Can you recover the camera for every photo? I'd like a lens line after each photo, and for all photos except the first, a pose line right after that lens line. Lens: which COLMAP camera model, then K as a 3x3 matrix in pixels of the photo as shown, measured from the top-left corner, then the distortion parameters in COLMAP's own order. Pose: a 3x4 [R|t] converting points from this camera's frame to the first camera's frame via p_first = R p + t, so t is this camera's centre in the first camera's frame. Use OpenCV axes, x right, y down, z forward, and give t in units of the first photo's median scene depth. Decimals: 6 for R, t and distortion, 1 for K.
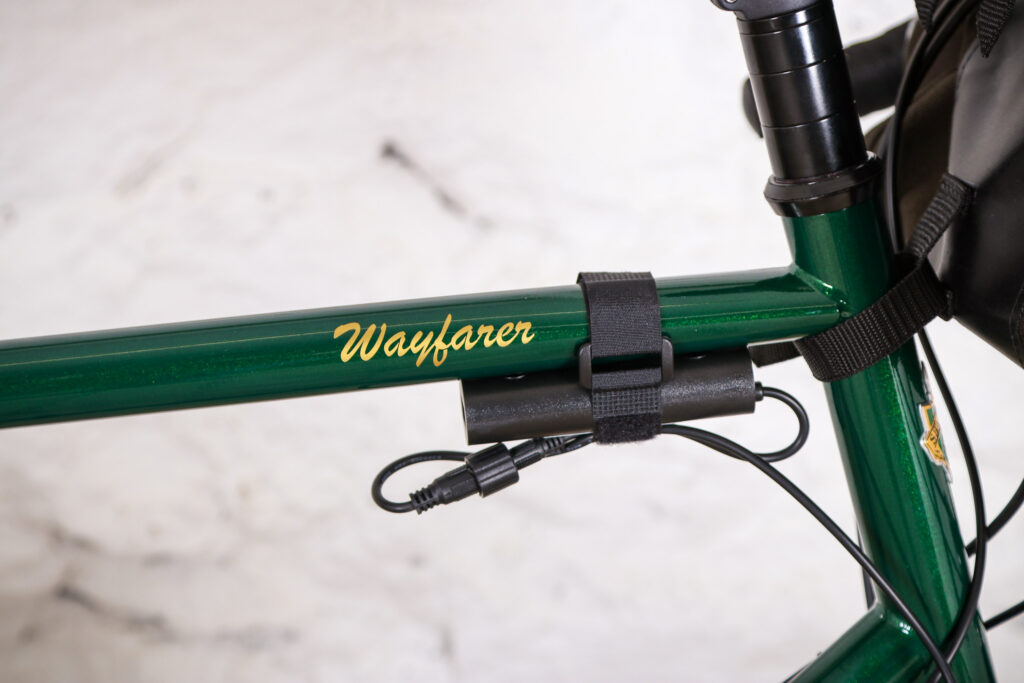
lens RADIAL K [[3041.7, 0, 513.6], [0, 3041.7, 345.7], [0, 0, 1]] dist [0.246383, 0.000000]
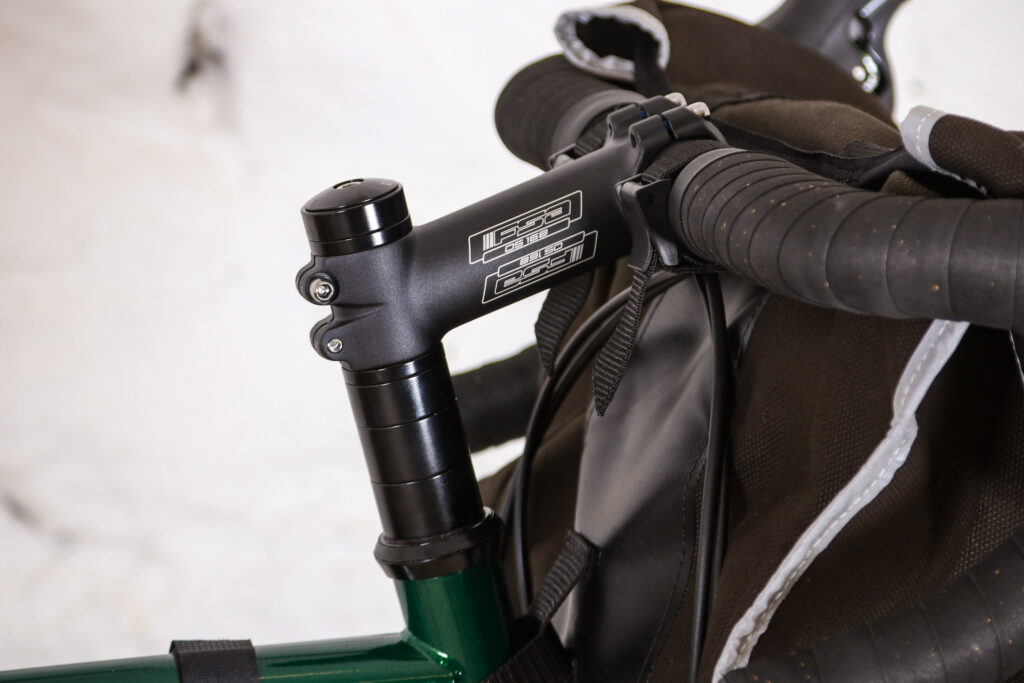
lens RADIAL K [[4823.8, 0, 510.9], [0, 4823.8, 340.8], [0, 0, 1]] dist [0.328681, 0.000000]
pose [[0.996513, -0.000490, 0.083441, 0.001897], [0.004555, 0.998811, -0.048530, -0.043169], [-0.083318, 0.048740, 0.995330, -0.454467]]
